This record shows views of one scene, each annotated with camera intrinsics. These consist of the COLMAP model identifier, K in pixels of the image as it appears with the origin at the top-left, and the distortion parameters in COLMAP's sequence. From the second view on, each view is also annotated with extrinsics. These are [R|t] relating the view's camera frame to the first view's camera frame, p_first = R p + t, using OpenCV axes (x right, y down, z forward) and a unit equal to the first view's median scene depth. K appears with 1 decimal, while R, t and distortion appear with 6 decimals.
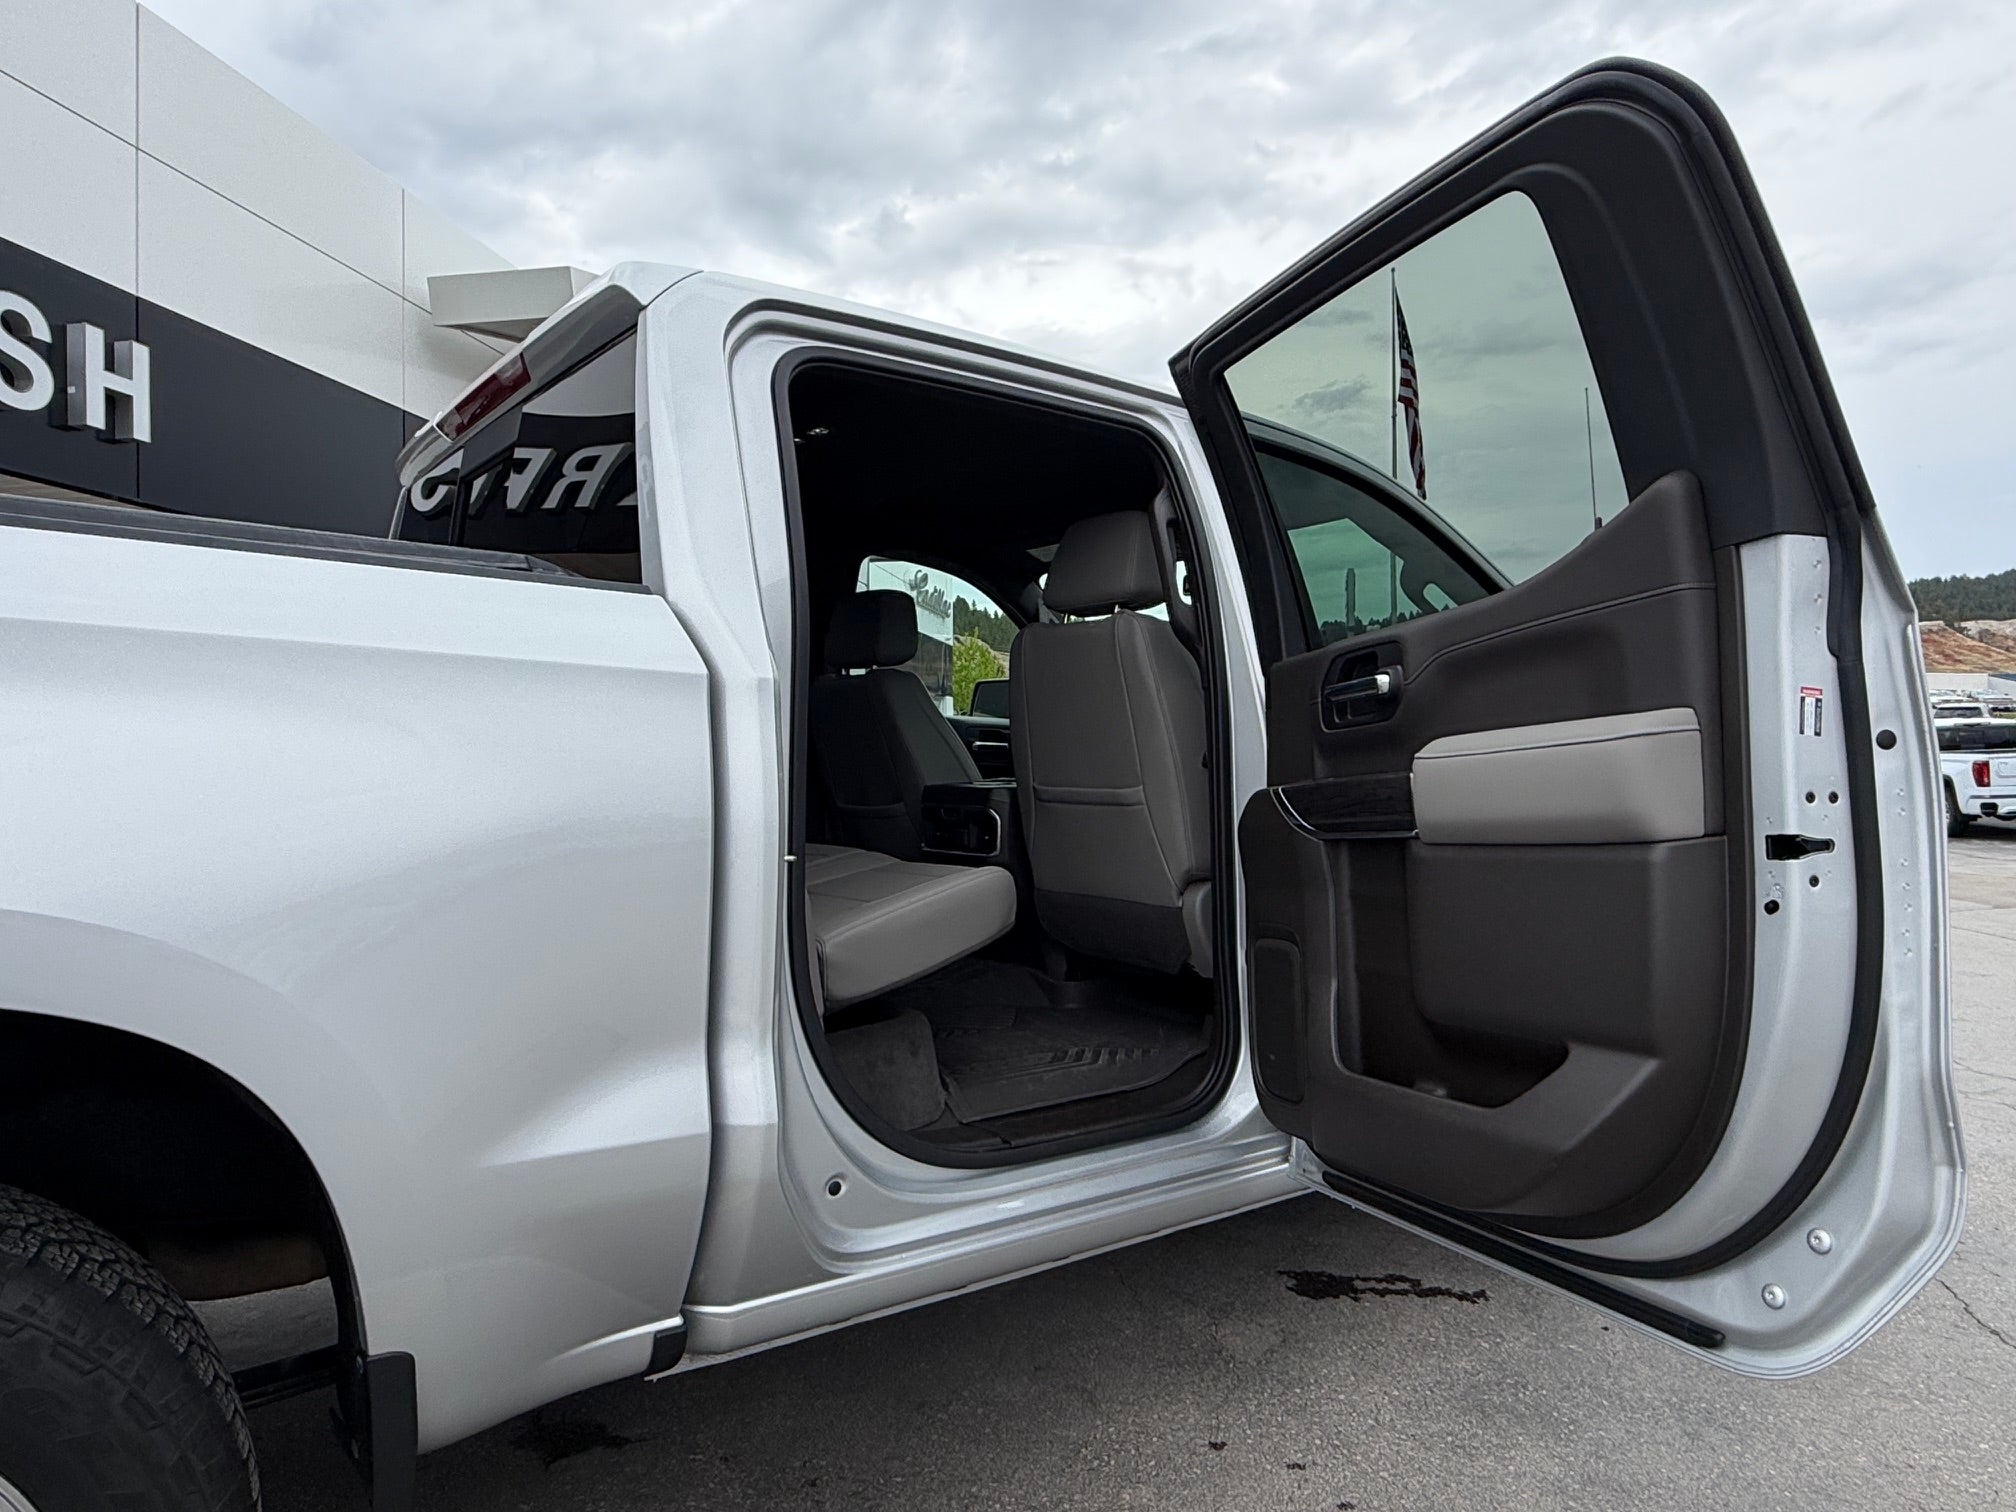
lens RADIAL K [[1259.9, 0, 1002.4], [0, 1259.9, 766.3], [0, 0, 1]] dist [-0.000482, 0.001688]
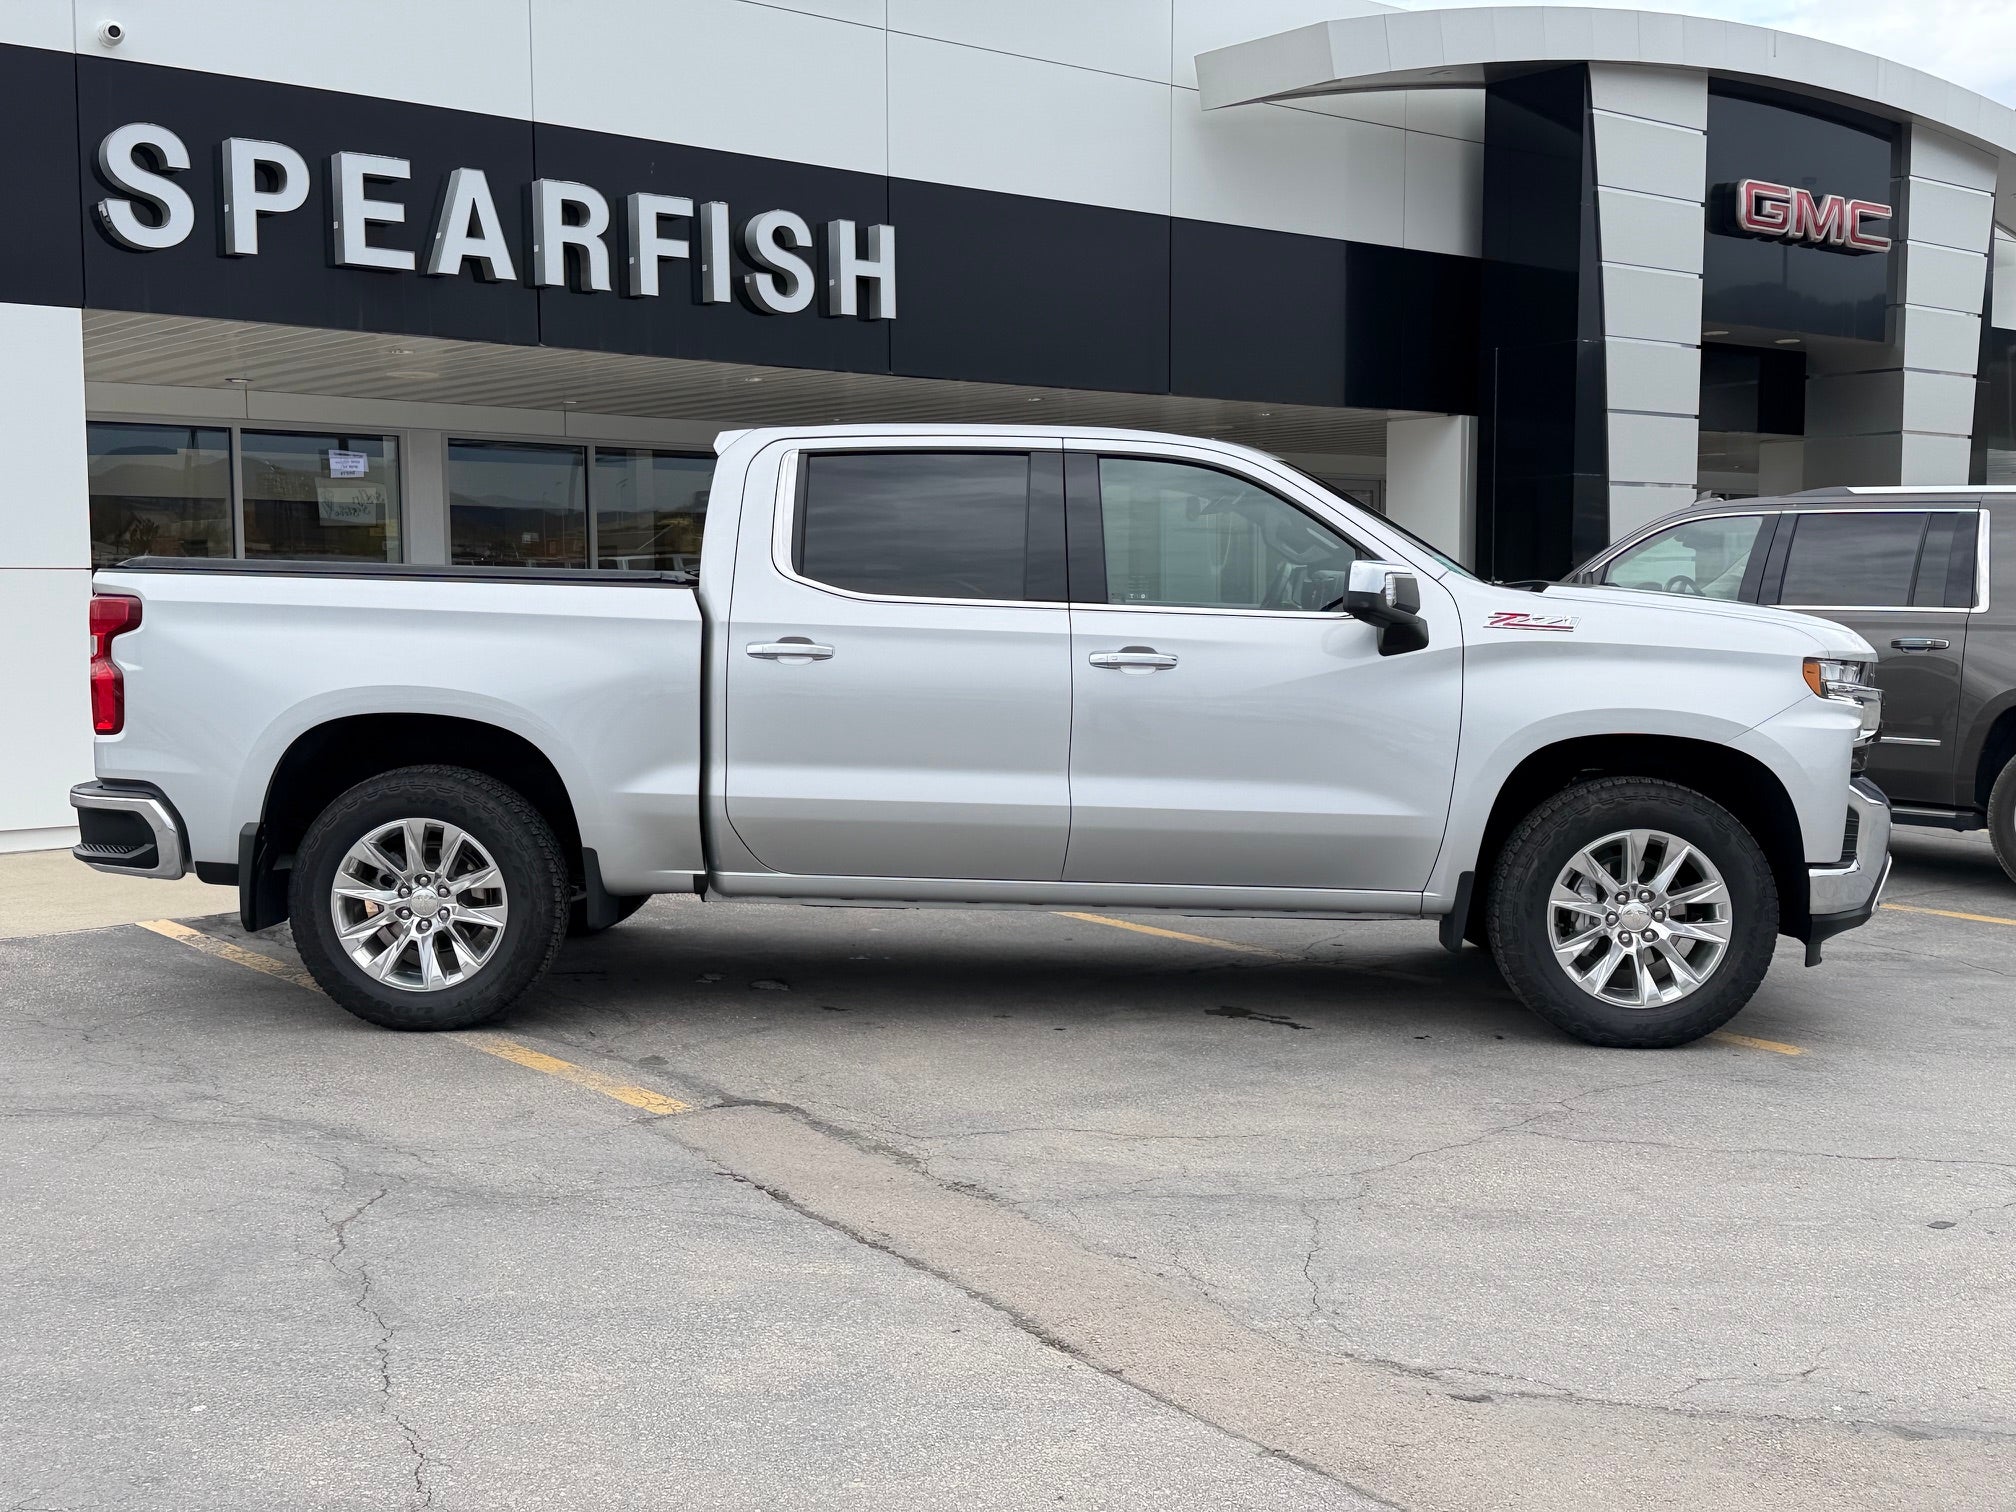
lens RADIAL K [[2319.6, 0, 1041.0], [0, 2319.6, 788.6], [0, 0, 1]] dist [0.157248, -0.236845]
pose [[0.771137, 0.057697, -0.634050, 2.512154], [-0.004372, 0.996342, 0.085348, -0.105802], [0.636655, -0.063042, 0.768568, -1.686708]]
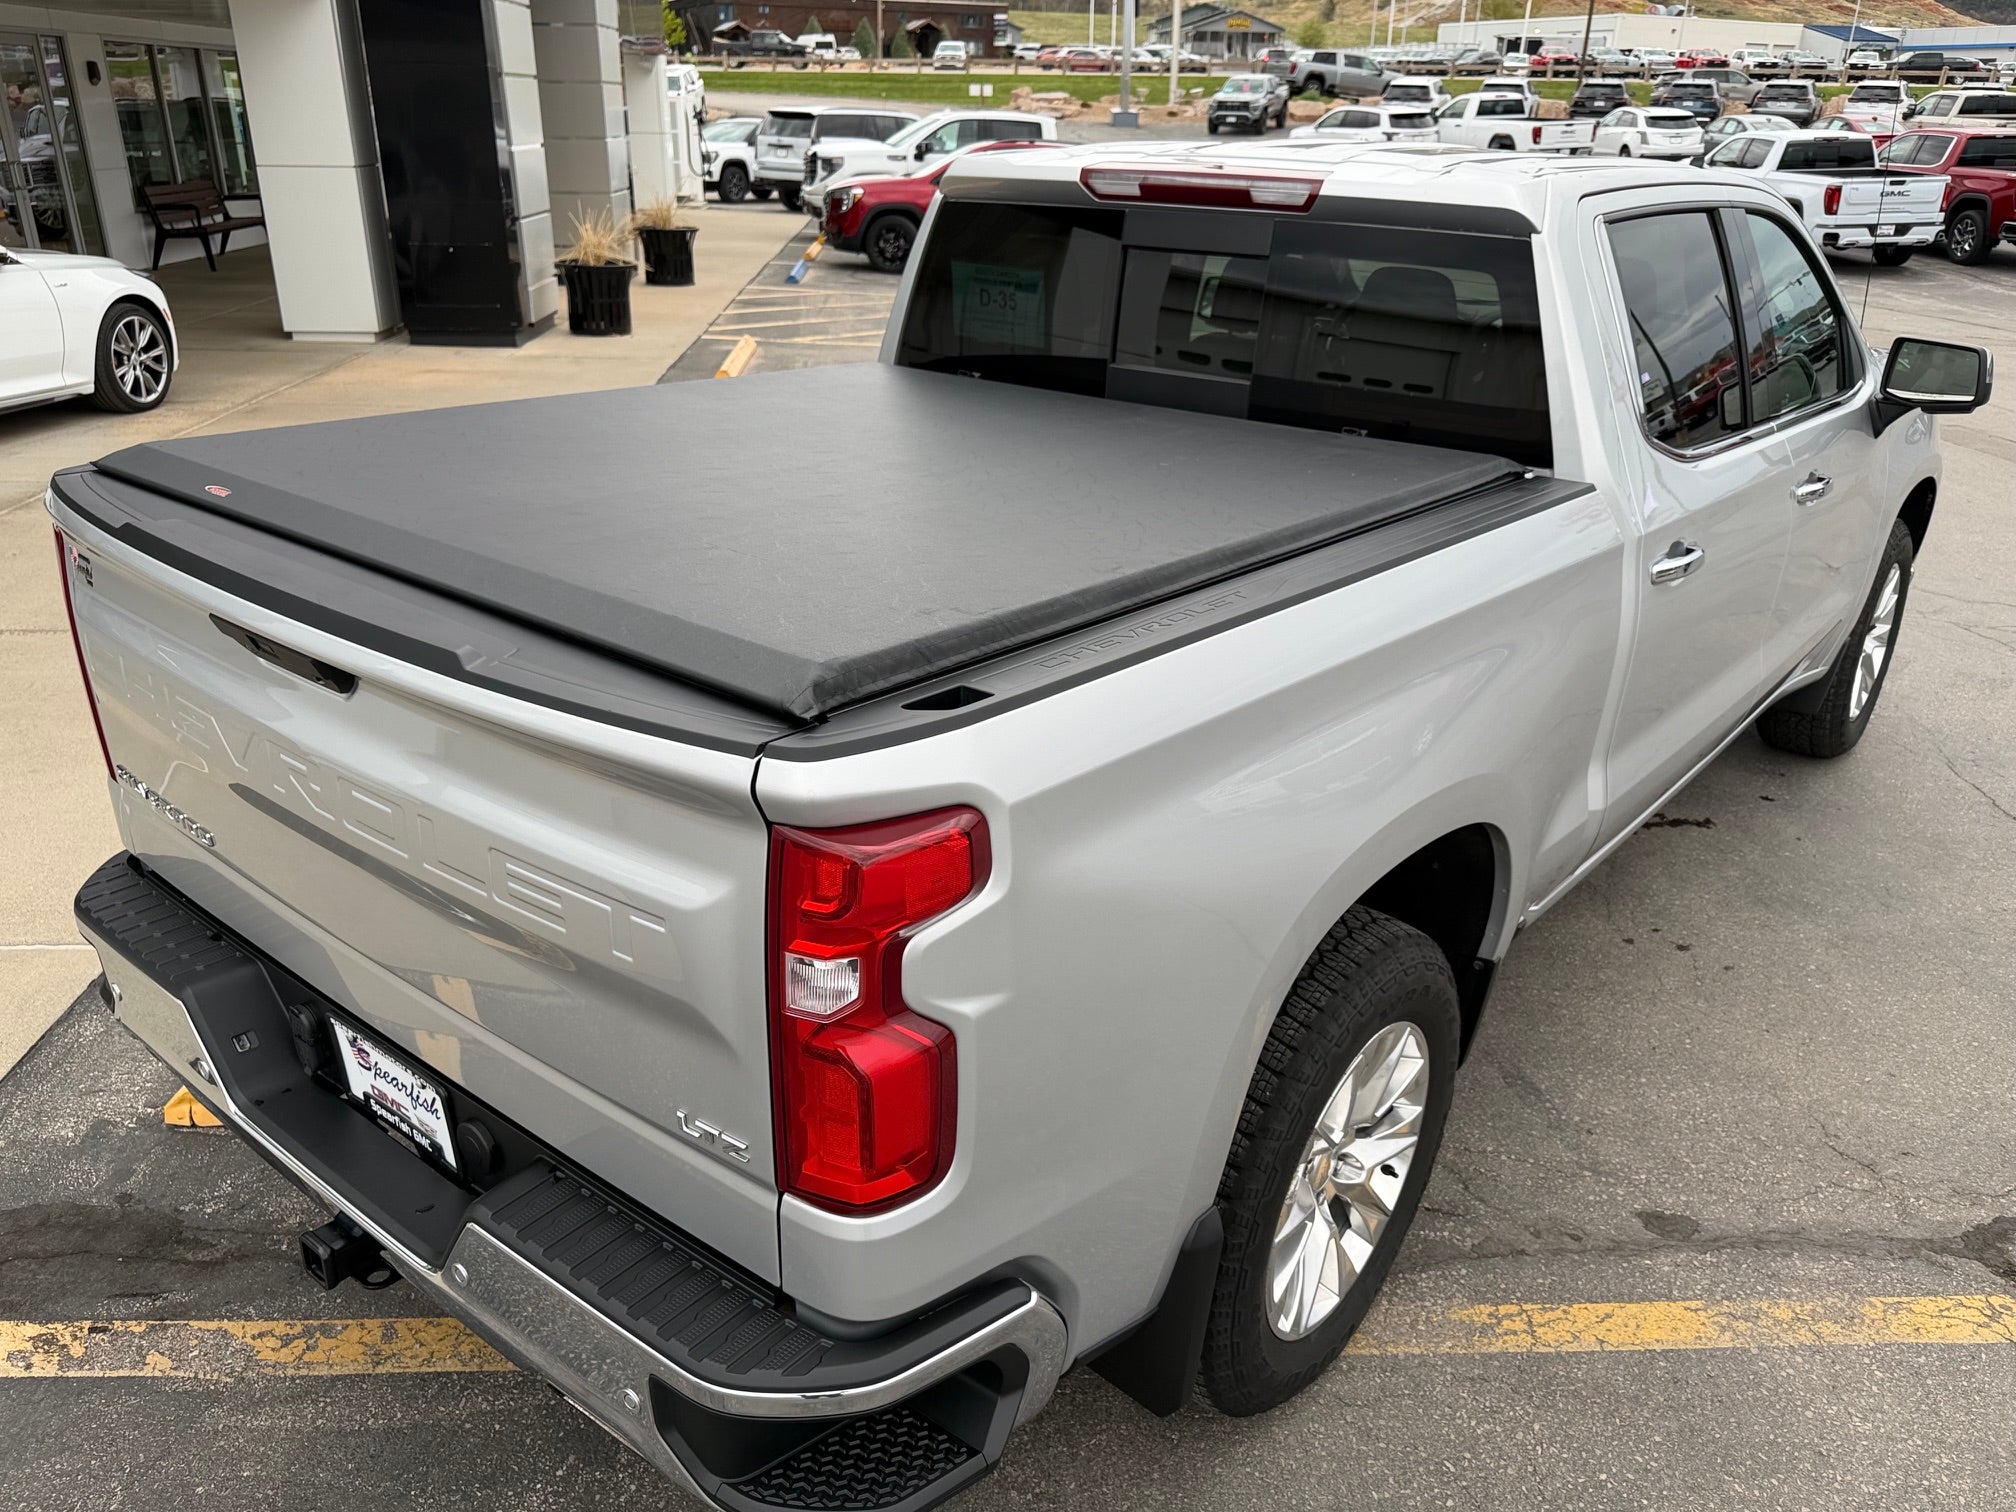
lens RADIAL K [[1488.2, 0, 1013.3], [0, 1488.2, 748.6], [0, 0, 1]] dist [0.002008, -0.005554]
pose [[0.975301, -0.058098, 0.213105, -1.022406], [-0.031265, 0.918764, 0.393567, -0.394838], [-0.218658, -0.390509, 0.894255, -0.402790]]
